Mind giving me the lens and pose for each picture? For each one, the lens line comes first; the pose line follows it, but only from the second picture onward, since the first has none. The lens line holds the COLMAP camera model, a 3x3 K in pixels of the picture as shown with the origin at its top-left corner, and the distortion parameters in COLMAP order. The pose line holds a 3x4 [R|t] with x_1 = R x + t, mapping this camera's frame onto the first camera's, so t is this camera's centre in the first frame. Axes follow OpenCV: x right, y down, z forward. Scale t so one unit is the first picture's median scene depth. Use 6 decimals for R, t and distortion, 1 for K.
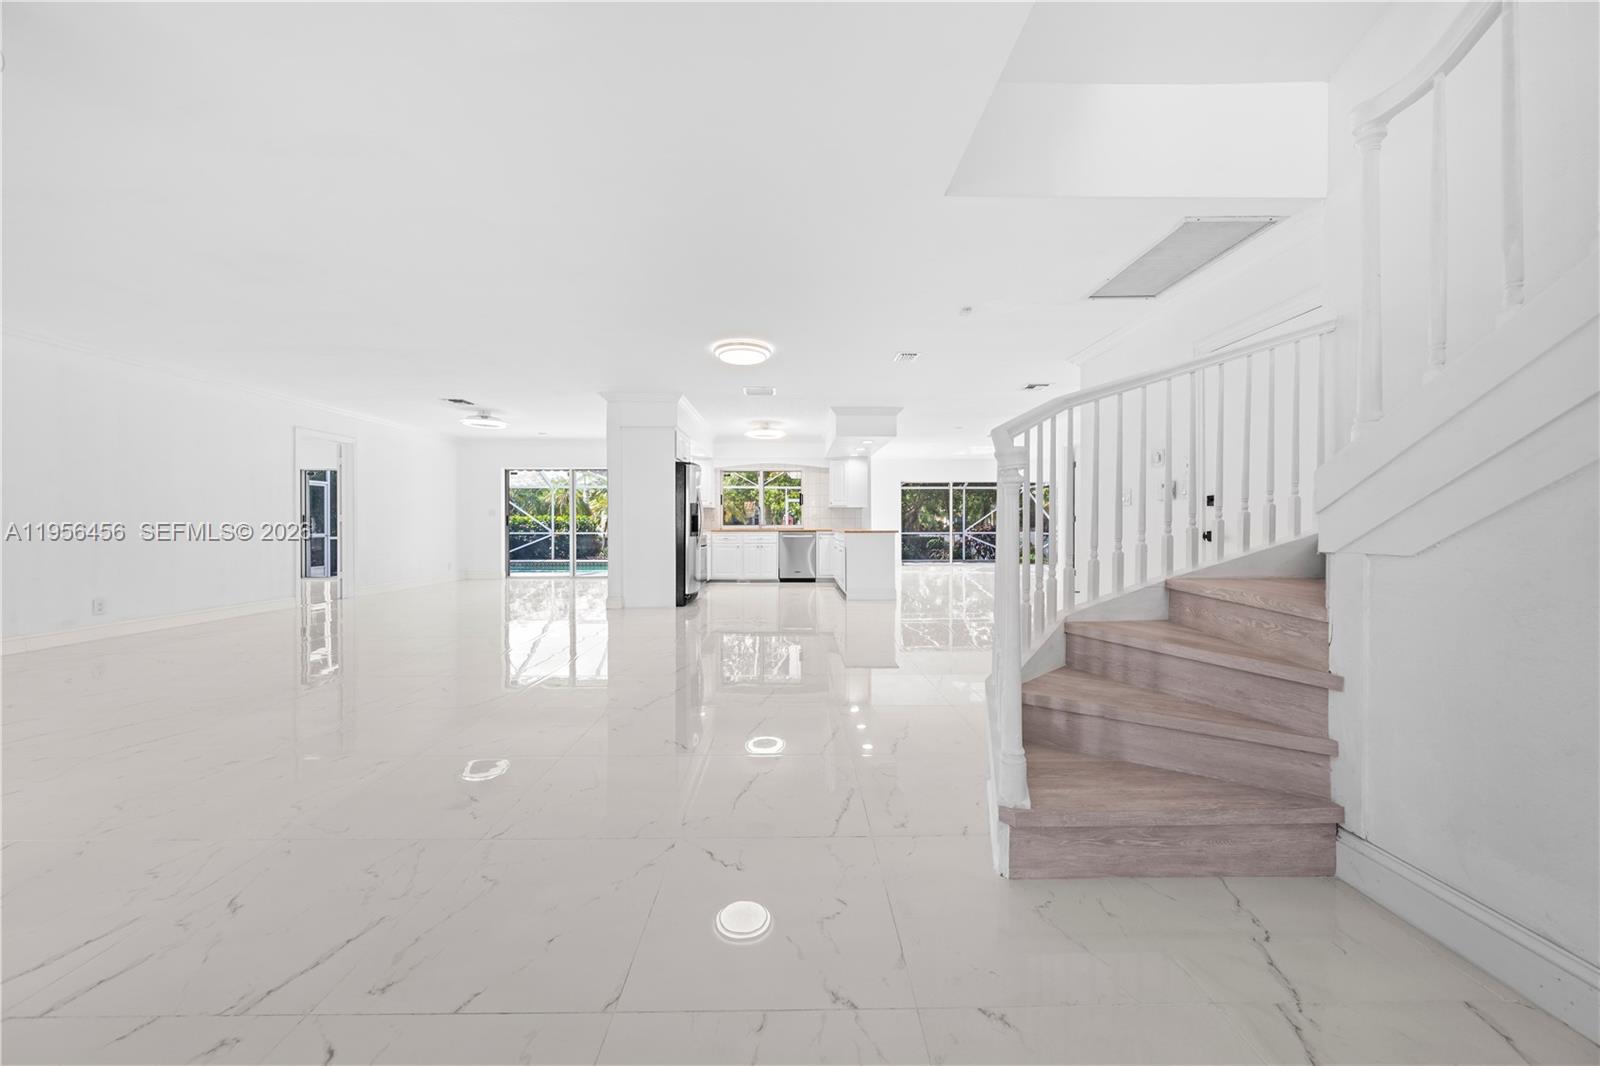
lens RADIAL K [[546.3, 0, 800.7], [0, 546.3, 530.8], [0, 0, 1]] dist [-0.001918, -0.000082]
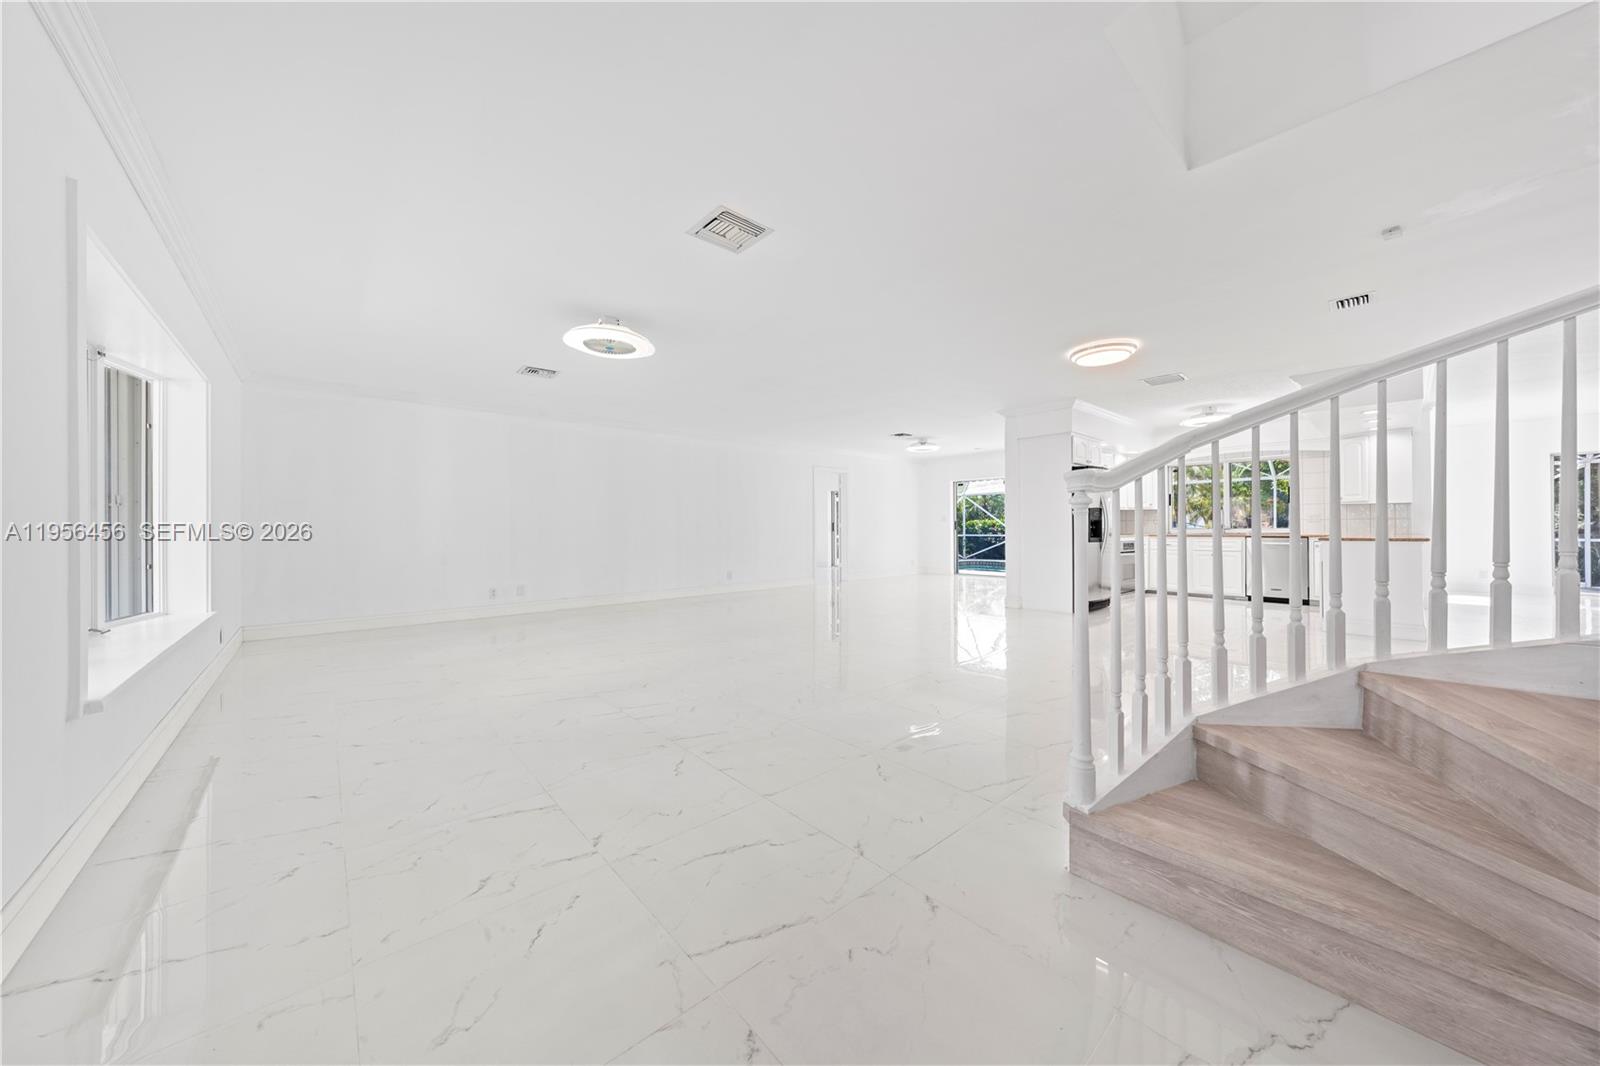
lens RADIAL K [[551.1, 0, 800.0], [0, 551.1, 526.4], [0, 0, 1]] dist [-0.000695, 0.002314]
pose [[0.648113, -0.005126, -0.761527, 0.720416], [-0.001959, 0.999963, -0.008399, -0.028902], [0.761541, 0.006935, 0.648079, -0.095693]]
